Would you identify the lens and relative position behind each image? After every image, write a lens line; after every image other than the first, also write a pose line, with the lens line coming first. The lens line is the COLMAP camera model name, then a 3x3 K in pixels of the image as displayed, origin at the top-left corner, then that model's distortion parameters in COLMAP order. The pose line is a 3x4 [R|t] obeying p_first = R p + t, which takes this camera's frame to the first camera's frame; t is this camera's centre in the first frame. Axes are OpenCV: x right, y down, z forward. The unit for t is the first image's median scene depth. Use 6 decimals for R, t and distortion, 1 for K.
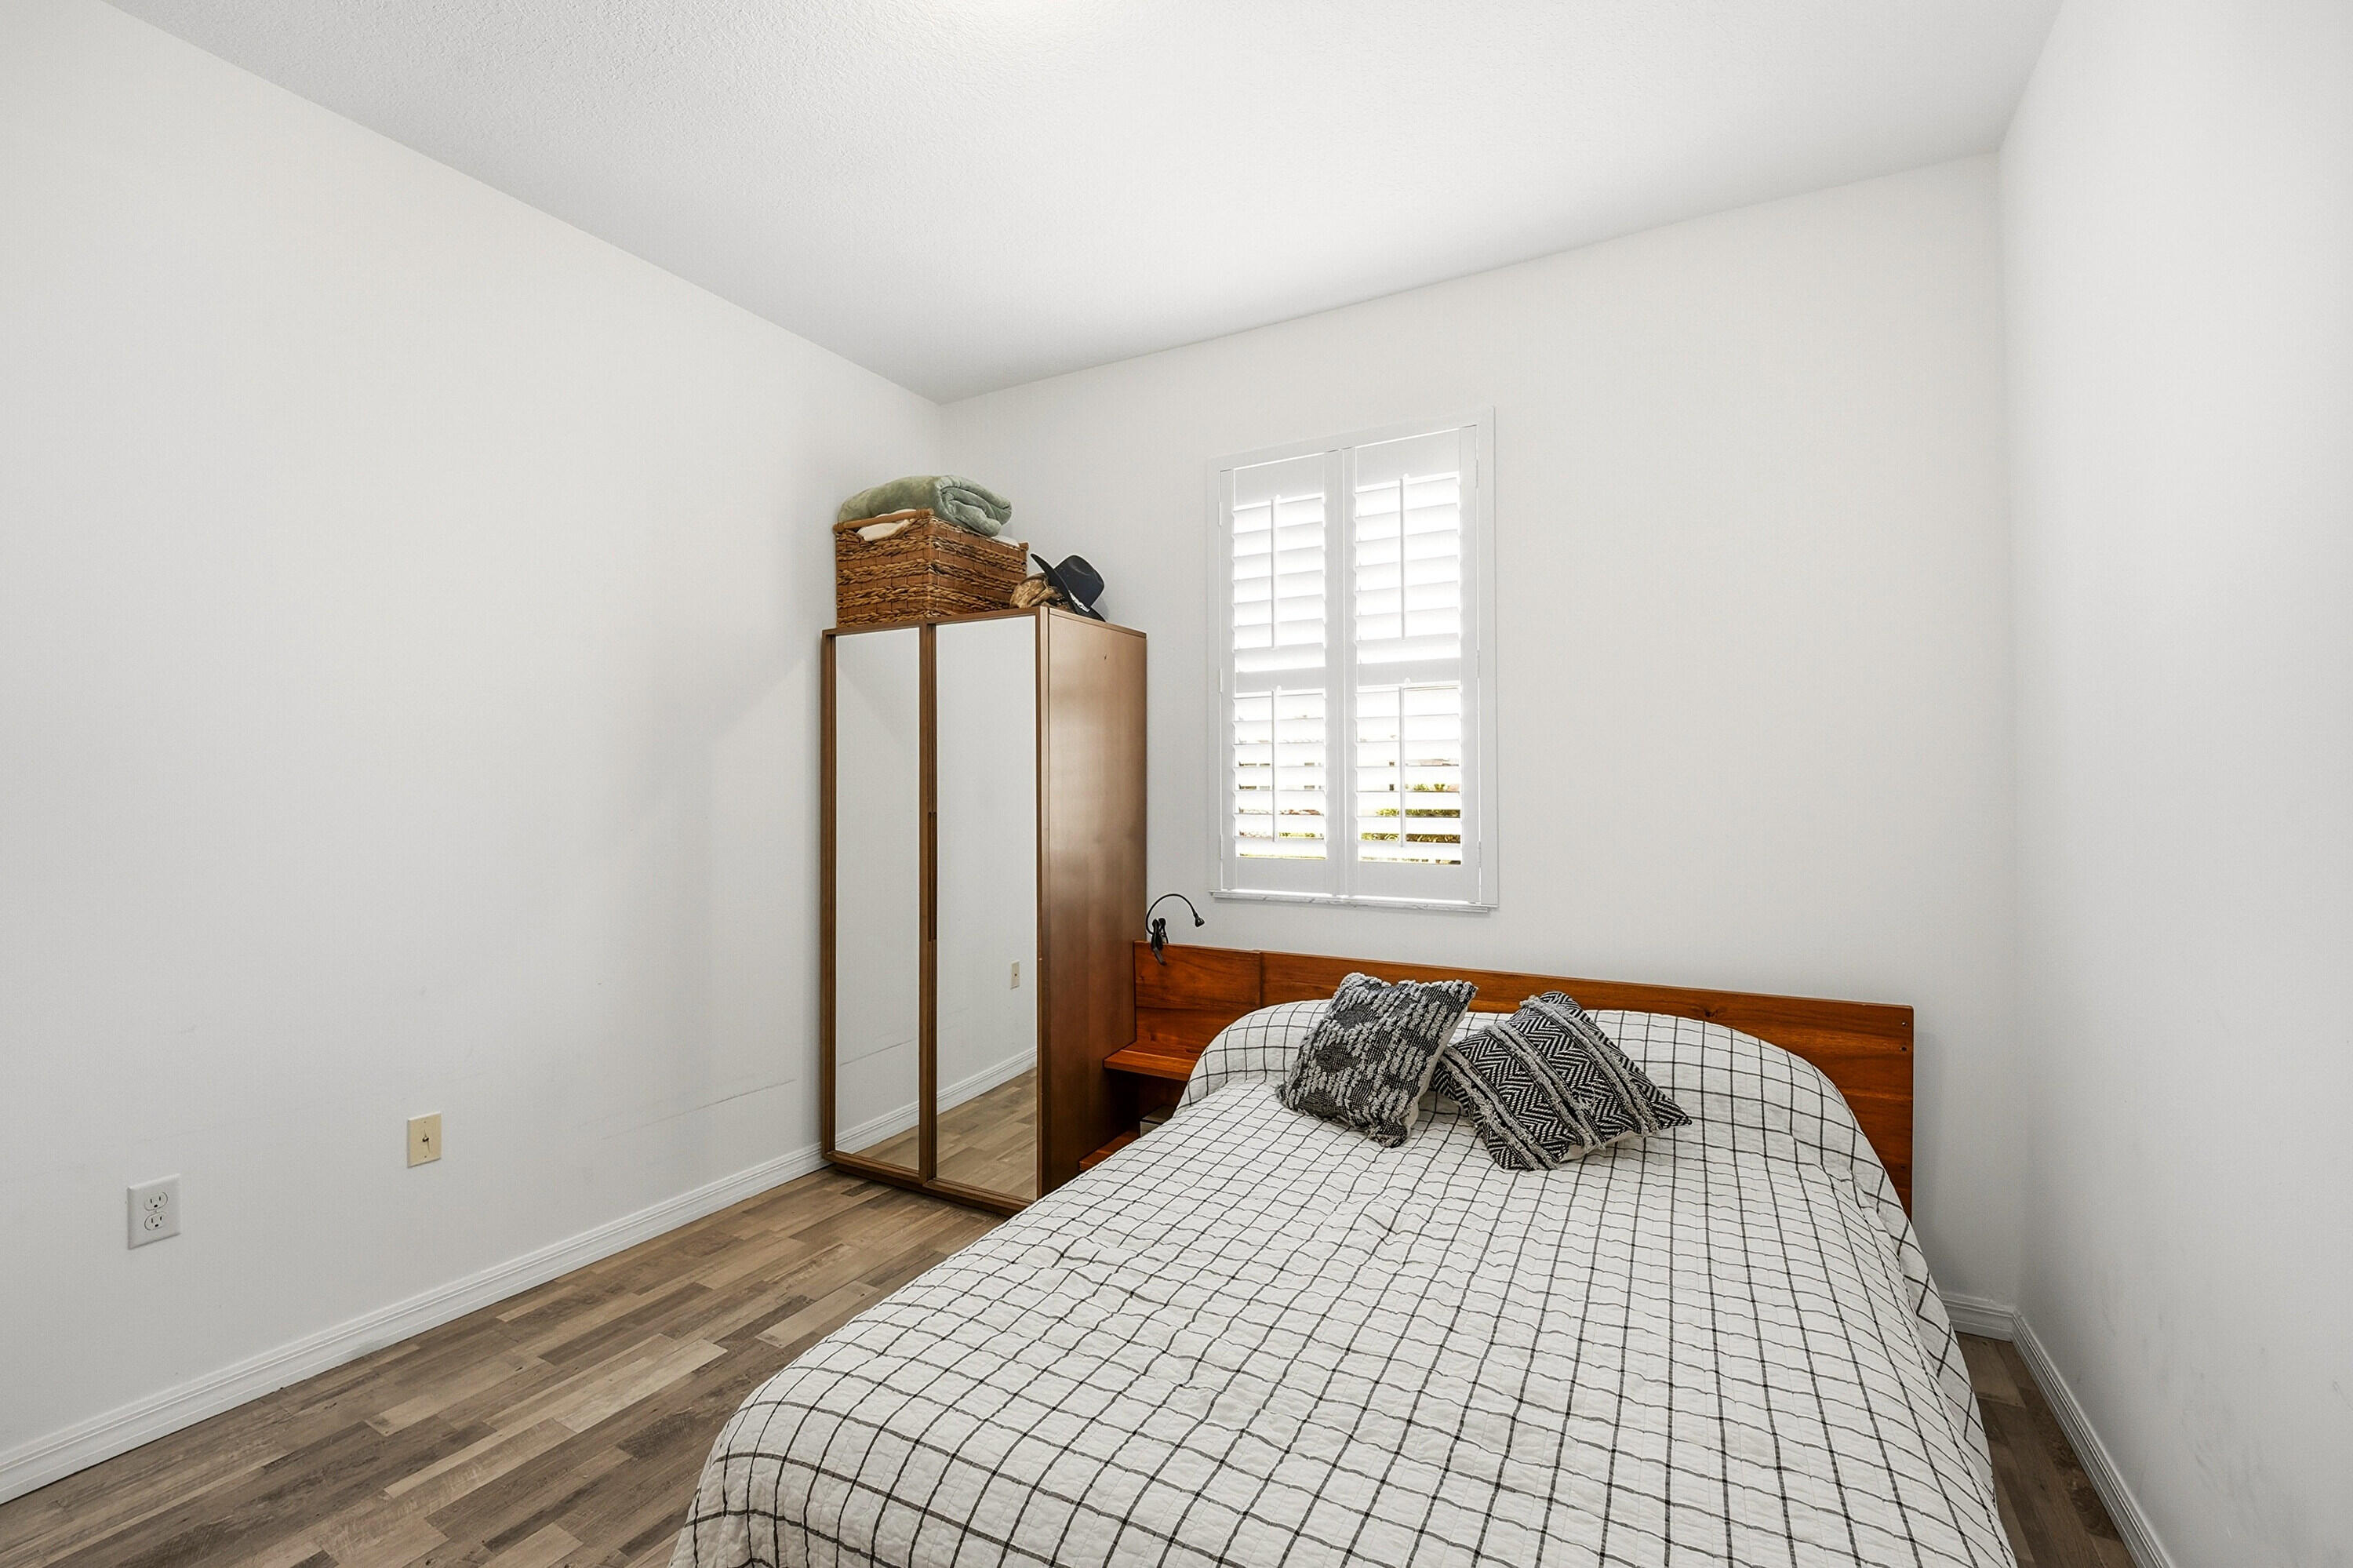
lens RADIAL K [[1000.1, 0, 1173.3], [0, 1000.1, 769.2], [0, 0, 1]] dist [0.021561, -0.000134]
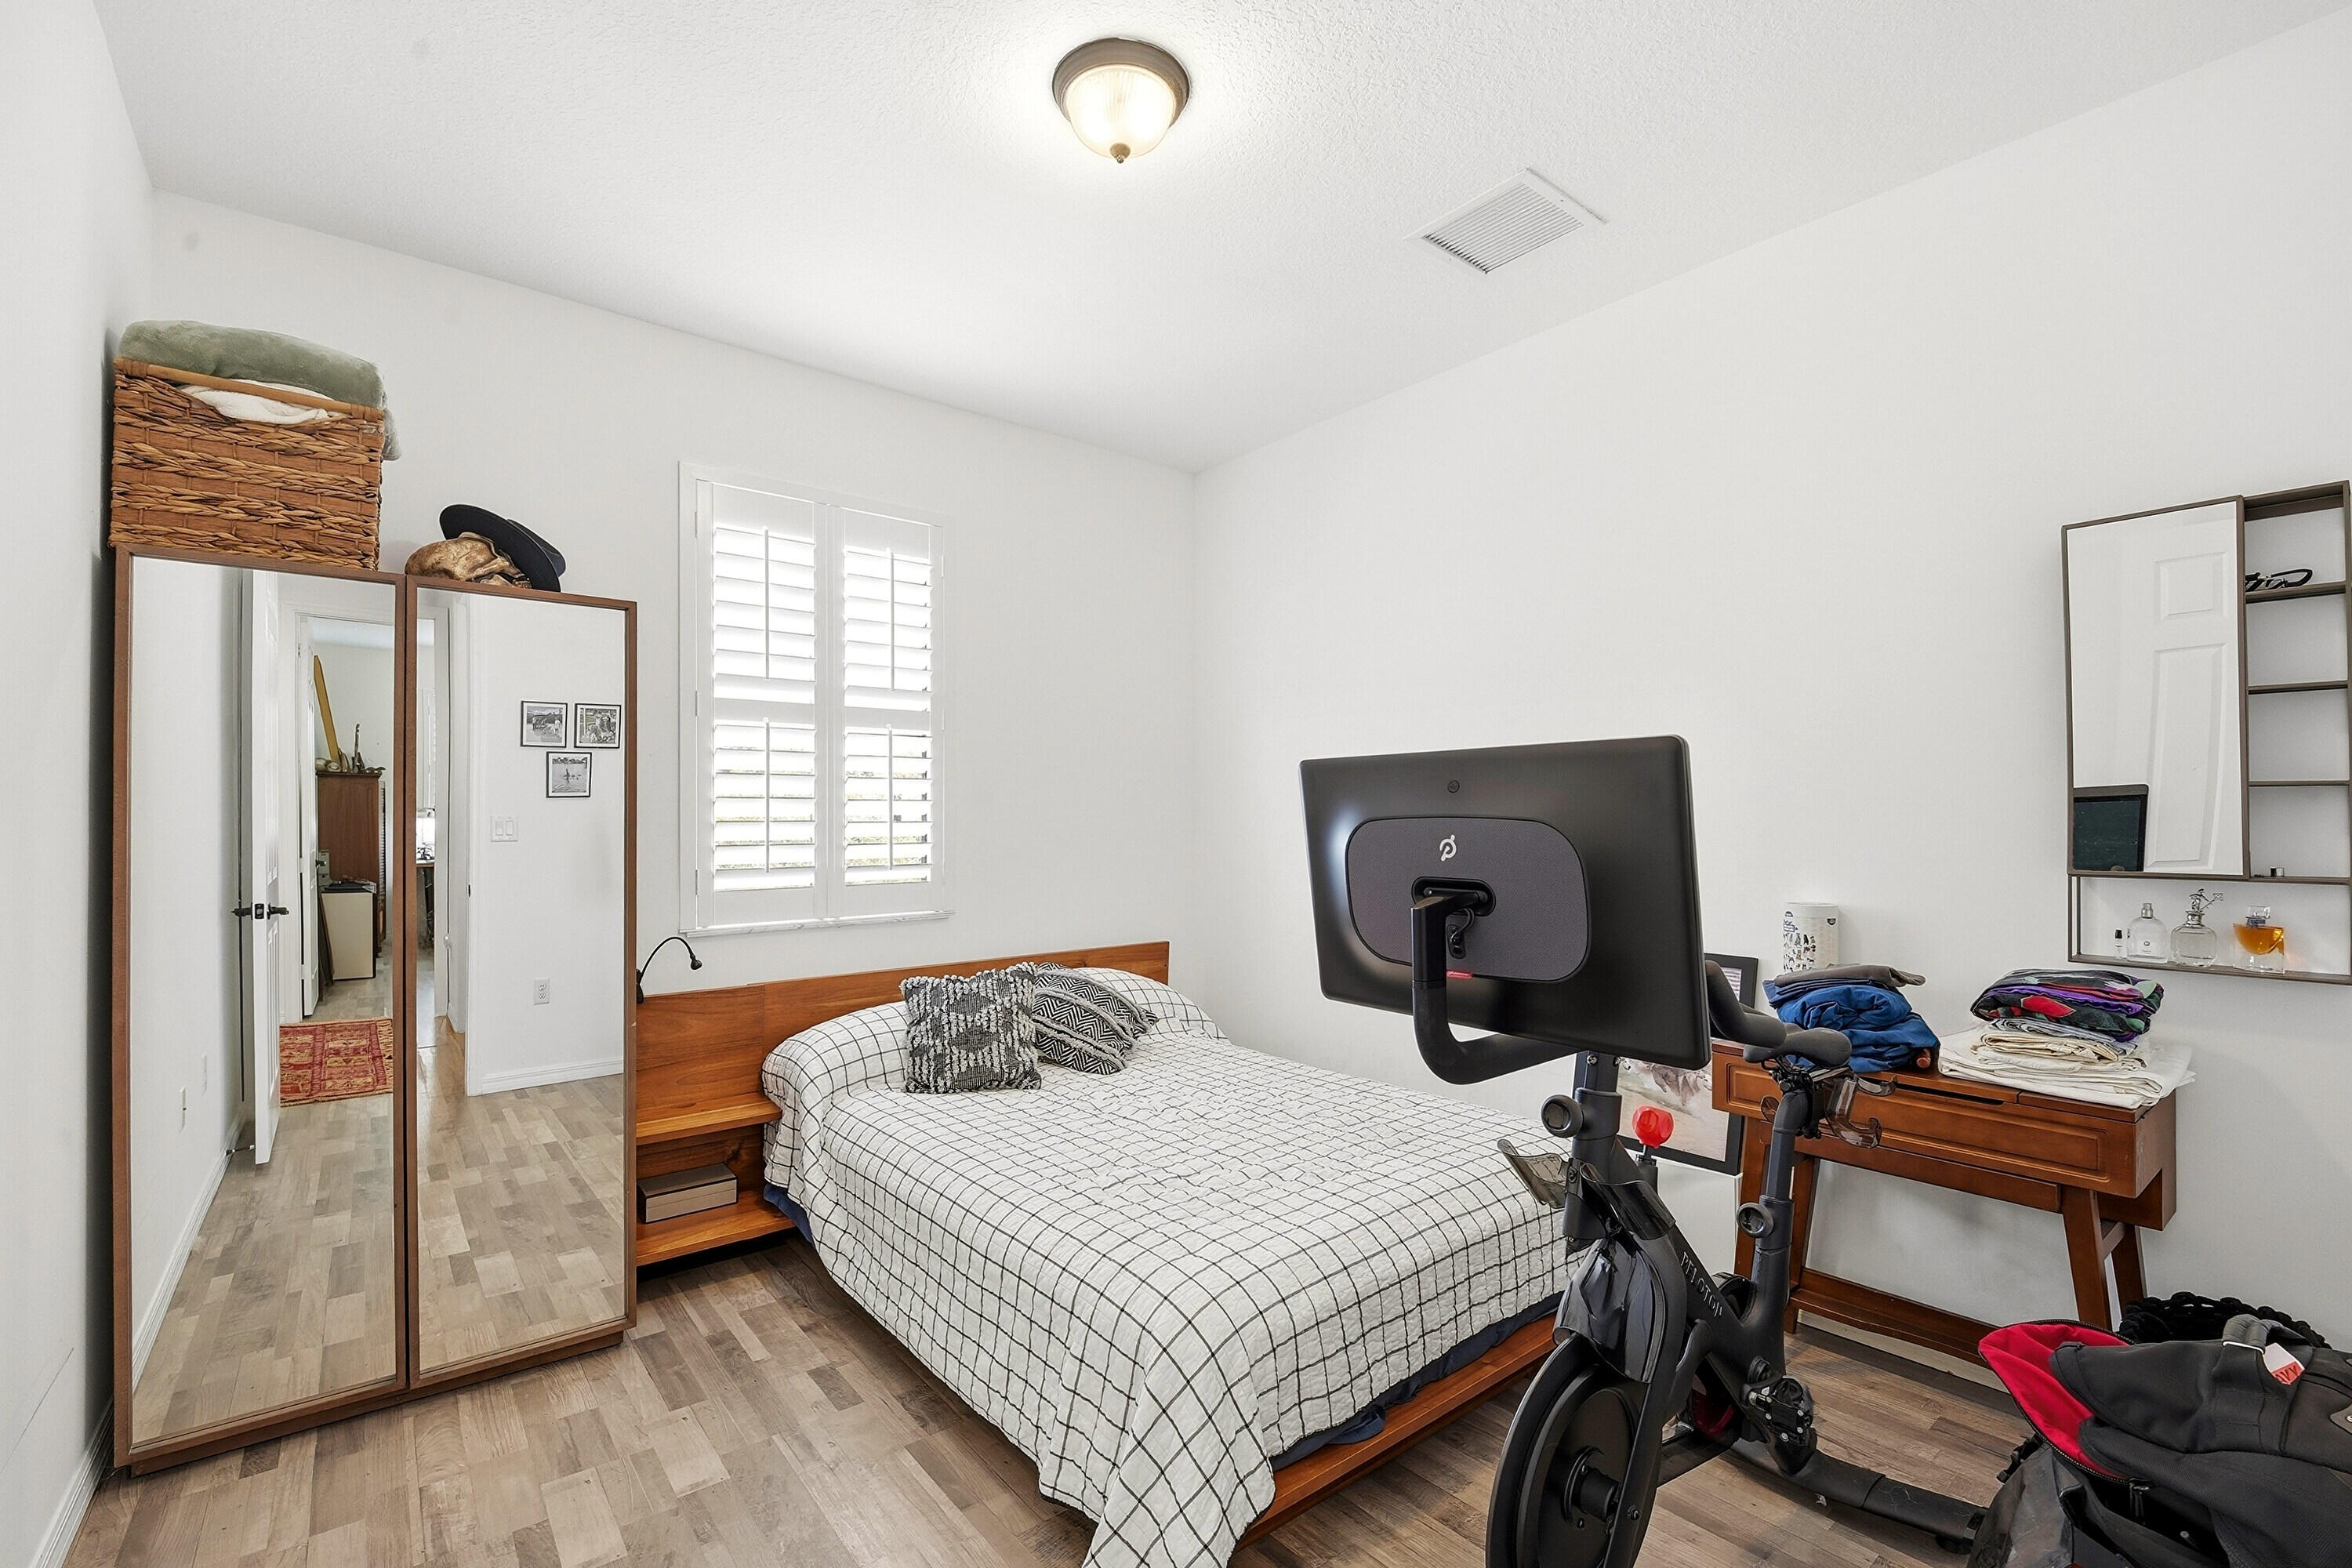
lens RADIAL K [[1013.1, 0, 1156.4], [0, 1013.1, 819.5], [0, 0, 1]] dist [-0.002647, -0.006442]
pose [[0.386472, -0.002935, 0.922297, -0.711268], [-0.007432, 0.999953, 0.006297, 0.010878], [-0.922271, -0.009289, 0.386431, 0.263190]]
